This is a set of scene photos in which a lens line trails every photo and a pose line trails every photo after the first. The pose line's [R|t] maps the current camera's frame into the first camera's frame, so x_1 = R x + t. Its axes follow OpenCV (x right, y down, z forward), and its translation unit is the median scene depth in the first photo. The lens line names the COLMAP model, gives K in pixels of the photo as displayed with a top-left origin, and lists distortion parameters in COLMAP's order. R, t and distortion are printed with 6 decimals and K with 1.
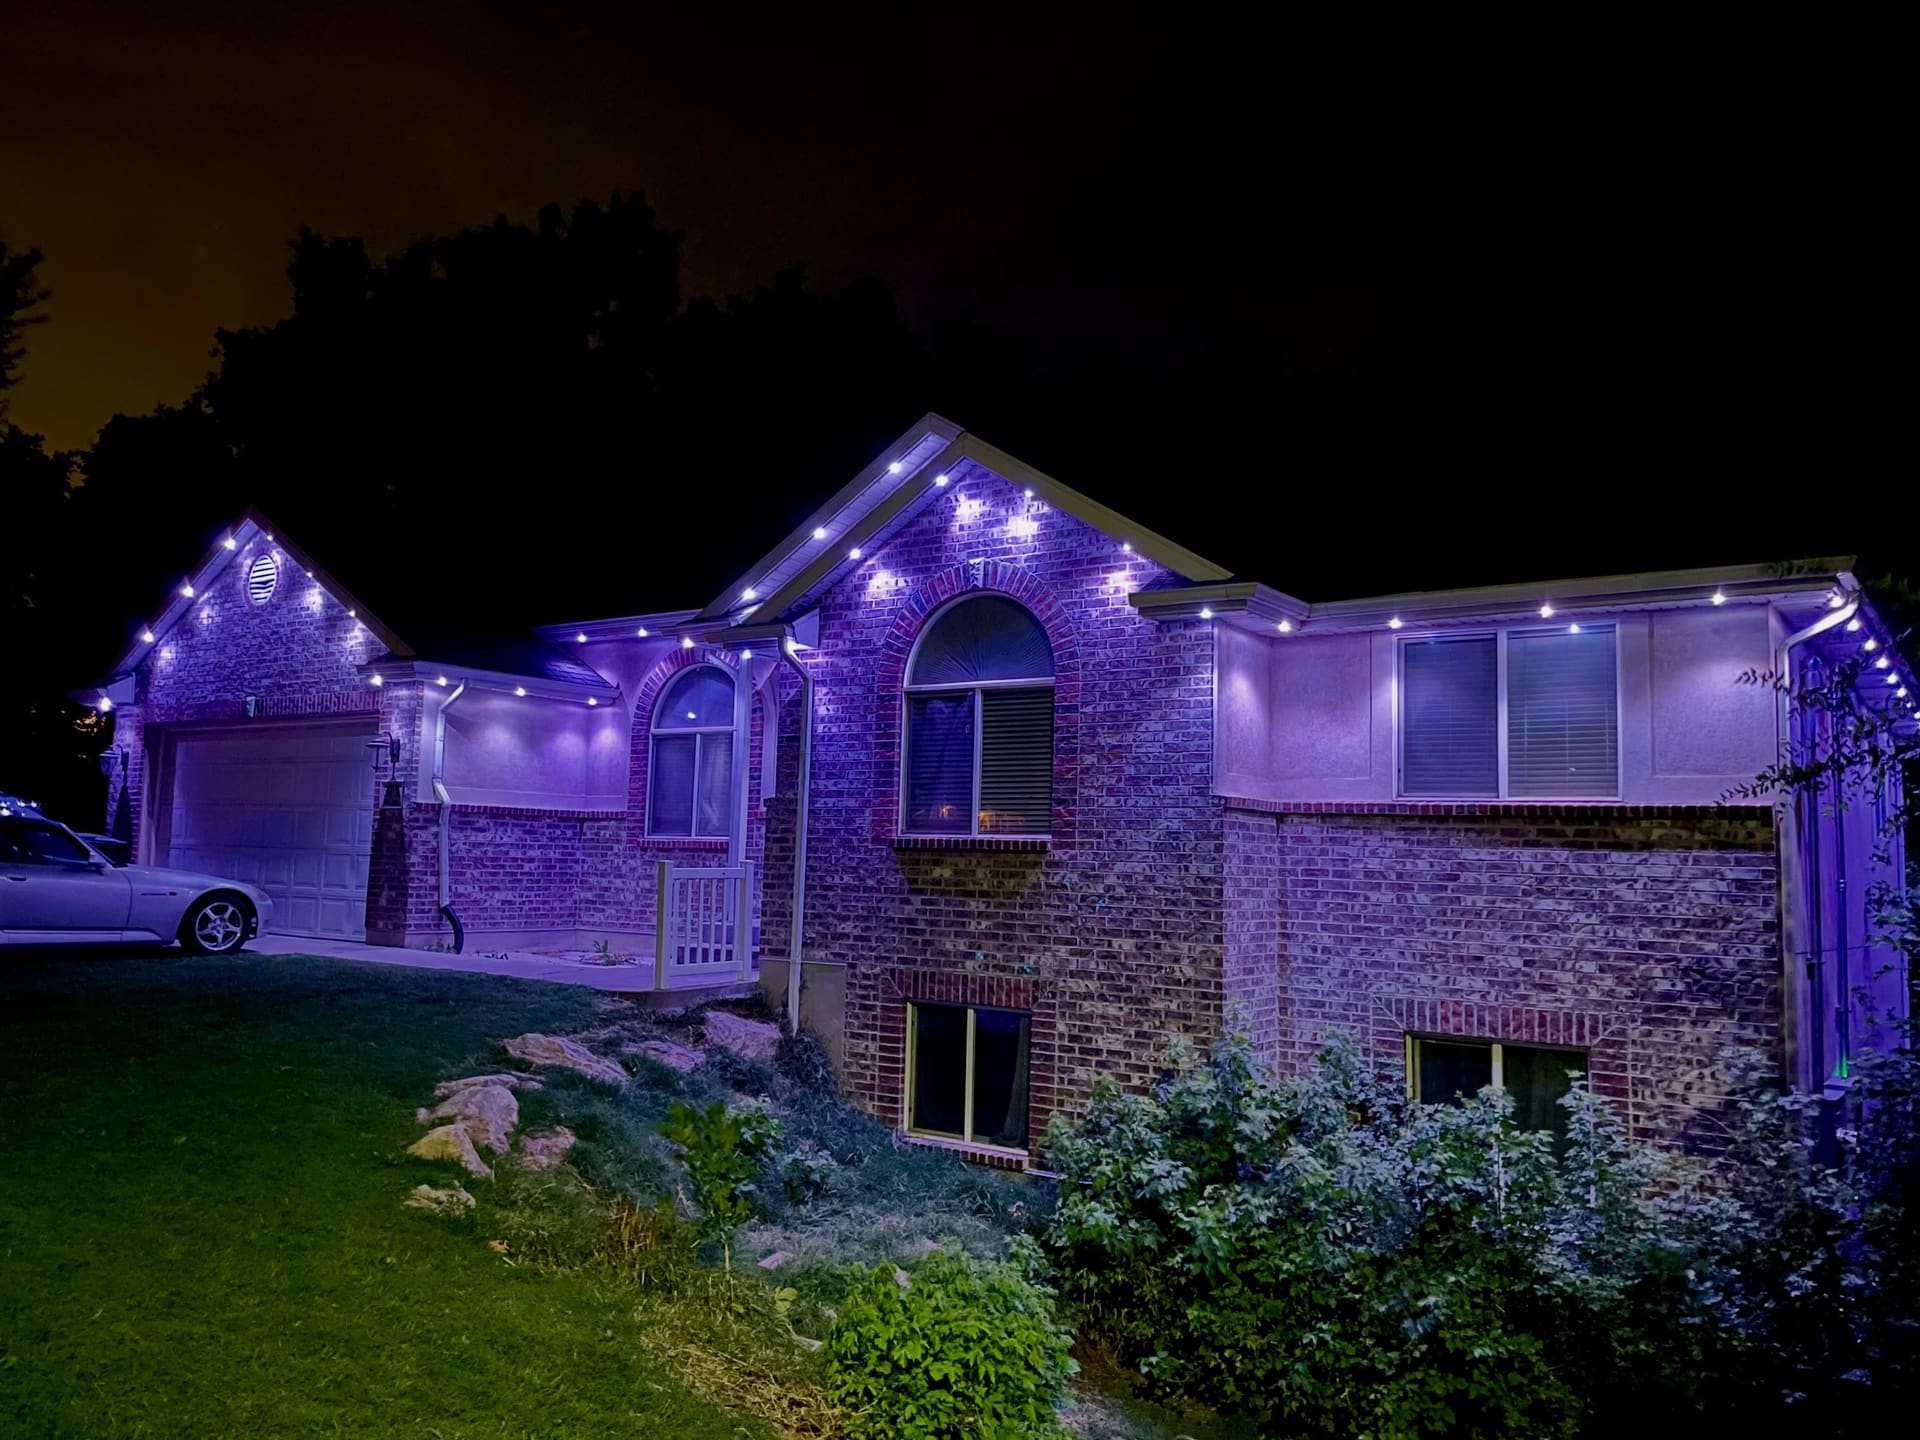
lens RADIAL K [[1498.6, 0, 960.0], [0, 1498.6, 720.0], [0, 0, 1]] dist [0.075869, -0.100527]
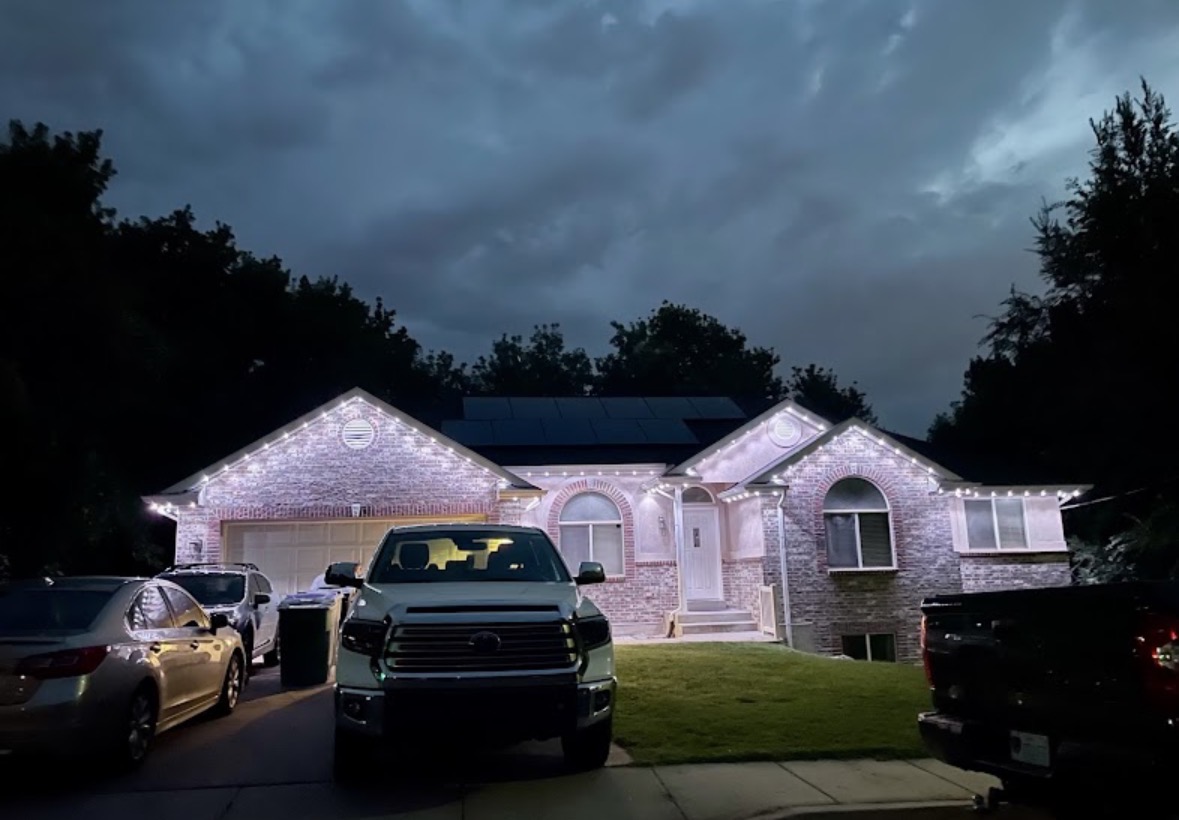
lens RADIAL K [[855.3, 0, 589.5], [0, 855.3, 410.0], [0, 0, 1]] dist [0.000014, -0.003269]
pose [[0.748094, 0.079381, 0.658828, -1.426486], [-0.017284, 0.994813, -0.100237, -0.043966], [-0.663368, 0.063600, 0.745586, 0.177108]]
